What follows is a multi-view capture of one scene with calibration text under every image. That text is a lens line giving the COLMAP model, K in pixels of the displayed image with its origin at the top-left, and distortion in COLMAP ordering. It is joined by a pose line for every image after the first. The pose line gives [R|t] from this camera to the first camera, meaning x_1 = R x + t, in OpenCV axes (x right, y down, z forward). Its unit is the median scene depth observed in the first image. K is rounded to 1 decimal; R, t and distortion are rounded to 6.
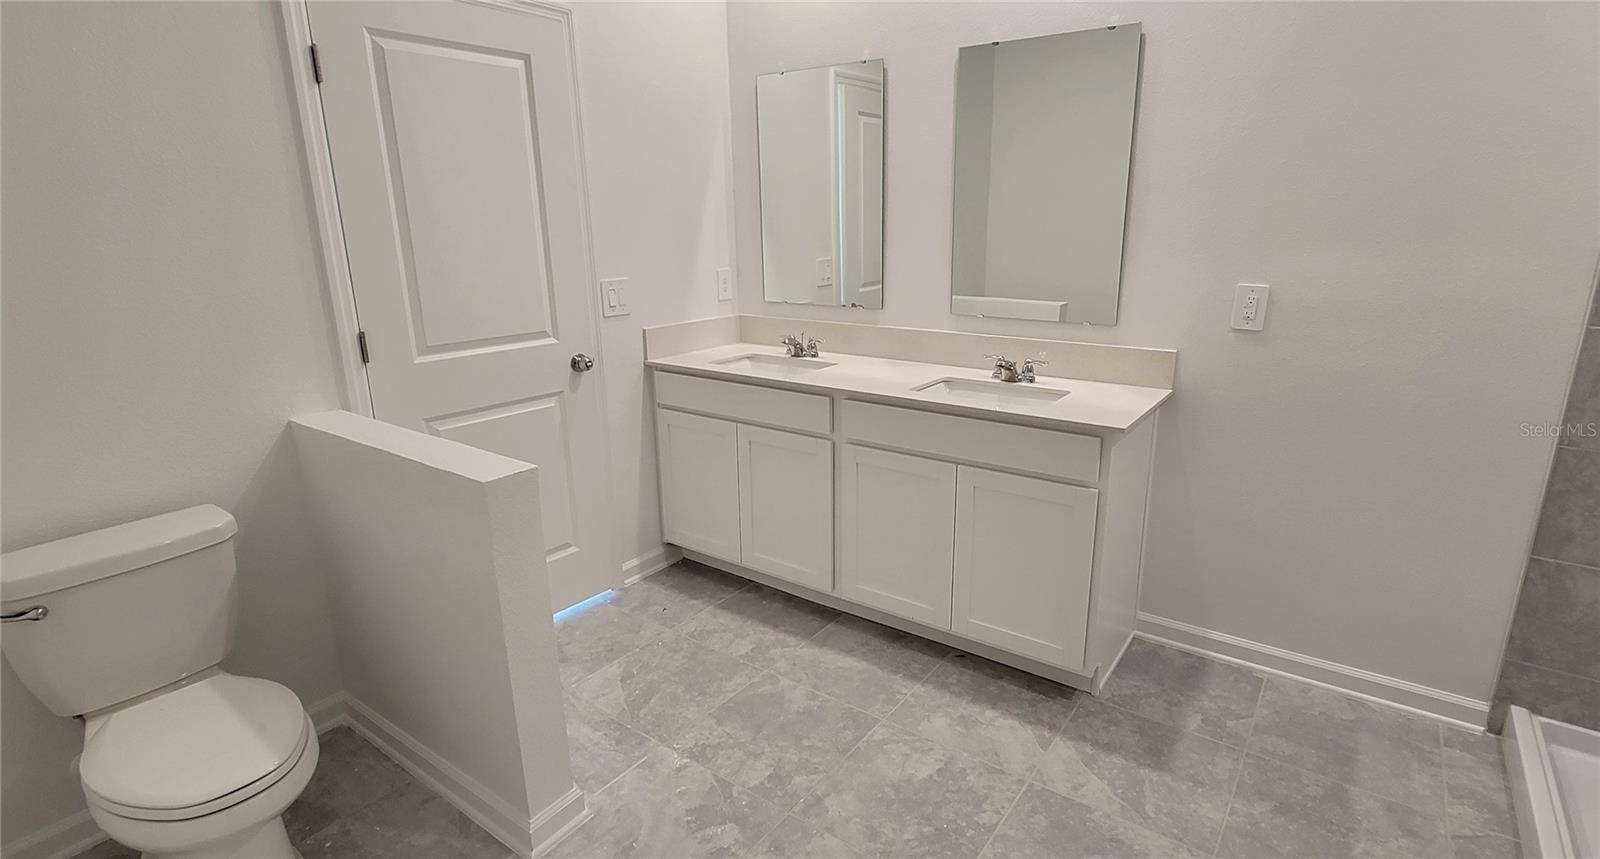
lens RADIAL K [[782.4, 0, 807.1], [0, 782.4, 428.6], [0, 0, 1]] dist [0.001315, 0.000365]
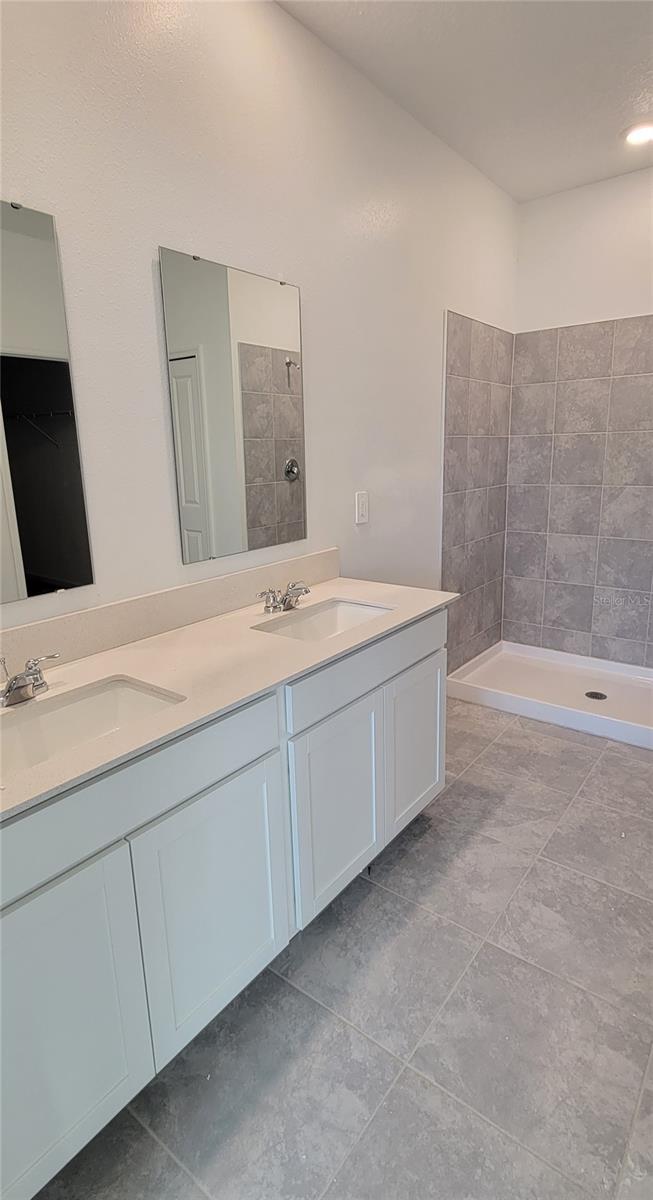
lens RADIAL K [[600.3, 0, 328.1], [0, 600.3, 594.8], [0, 0, 1]] dist [0.006236, -0.001137]
pose [[0.017364, -0.235338, 0.971759, -0.526908], [0.292810, 0.930491, 0.220111, -0.254939], [-0.956013, 0.280719, 0.085066, 0.962487]]
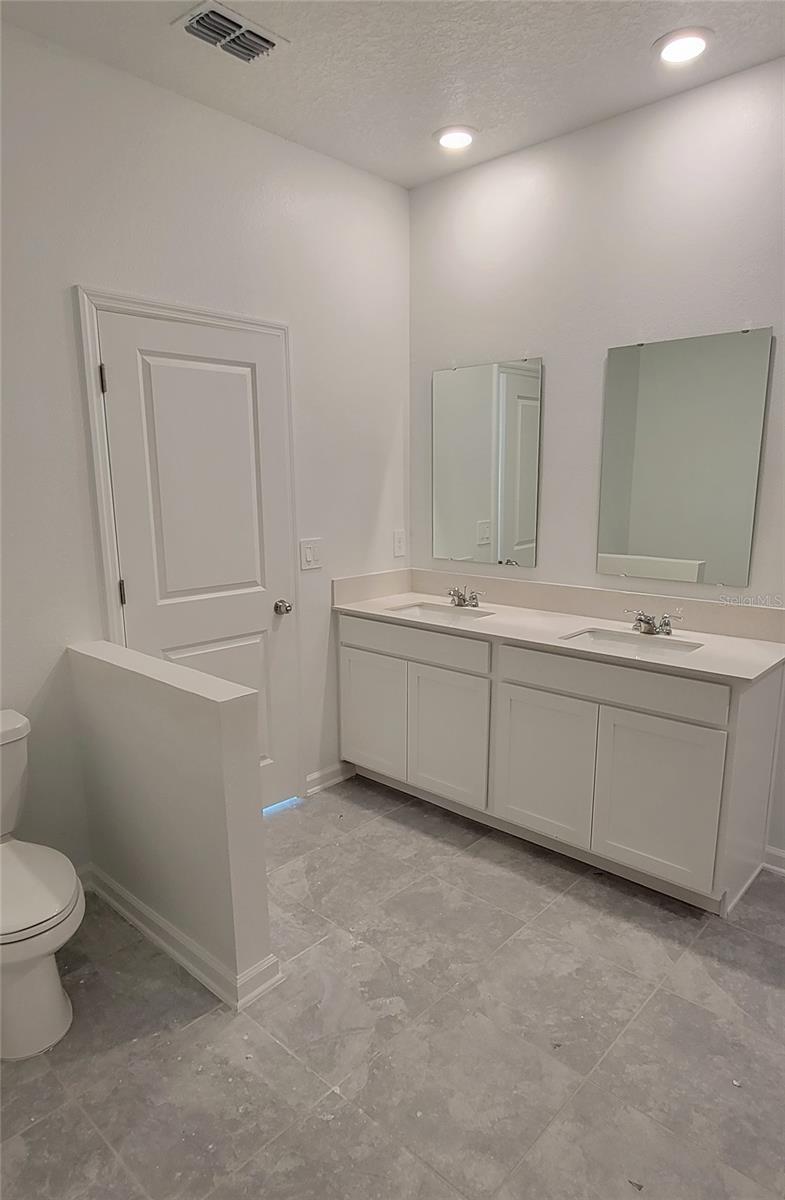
lens RADIAL K [[707.5, 0, 365.0], [0, 707.5, 627.2], [0, 0, 1]] dist [0.002358, 0.000674]
pose [[0.990654, 0.029663, -0.133138, -0.015347], [-0.036515, 0.998115, -0.049328, -0.003629], [0.131424, 0.053729, 0.989869, -0.087805]]
